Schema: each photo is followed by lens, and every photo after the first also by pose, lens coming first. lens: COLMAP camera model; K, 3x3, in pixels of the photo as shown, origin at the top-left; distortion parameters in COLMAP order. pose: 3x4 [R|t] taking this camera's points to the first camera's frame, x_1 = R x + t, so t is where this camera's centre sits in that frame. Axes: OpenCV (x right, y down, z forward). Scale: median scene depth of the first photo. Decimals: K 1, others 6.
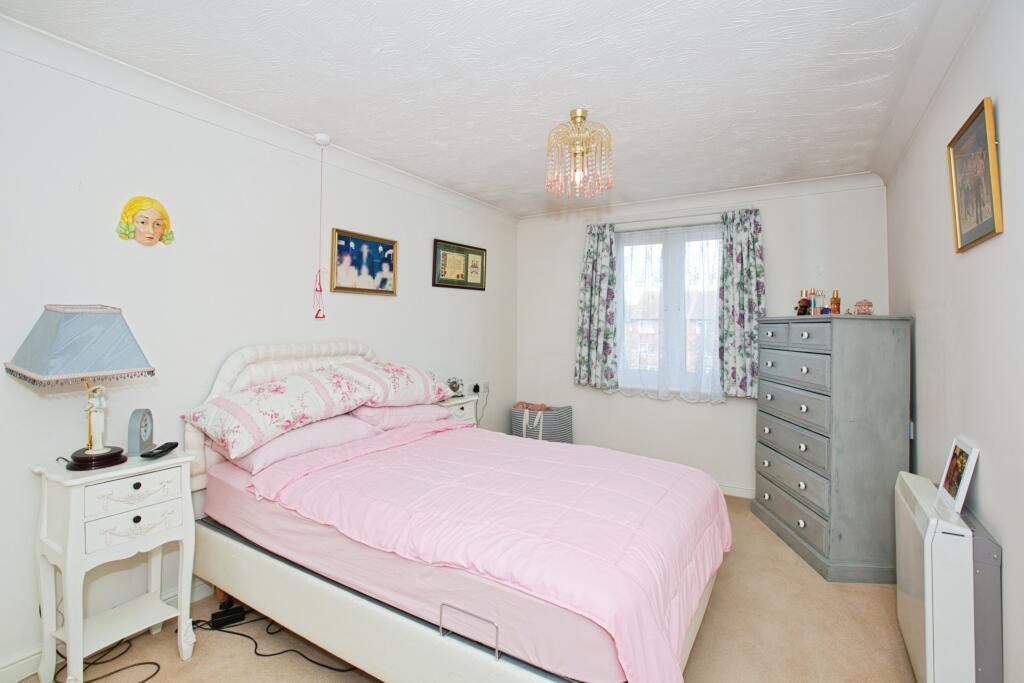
lens RADIAL K [[488.2, 0, 509.2], [0, 488.2, 317.7], [0, 0, 1]] dist [0.000429, 0.000291]
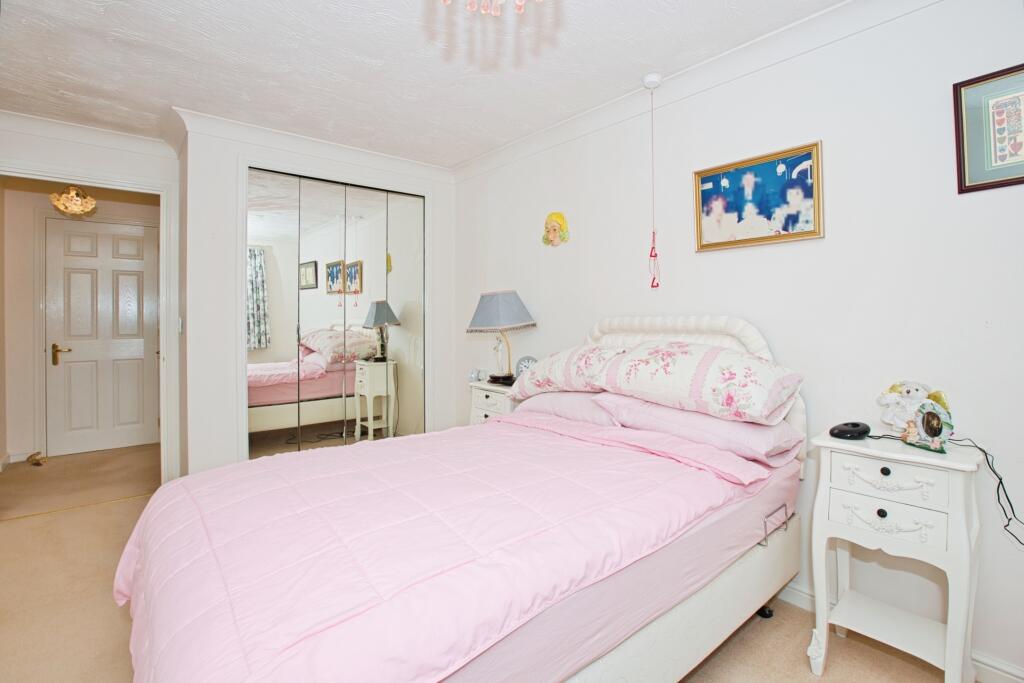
lens RADIAL K [[488.2, 0, 509.2], [0, 488.2, 317.7], [0, 0, 1]] dist [0.000429, 0.000291]
pose [[-0.303728, 0.002326, -0.952756, 0.457738], [0.024749, 0.999679, -0.005450, 0.046649], [0.952437, -0.025235, -0.303688, 0.885763]]
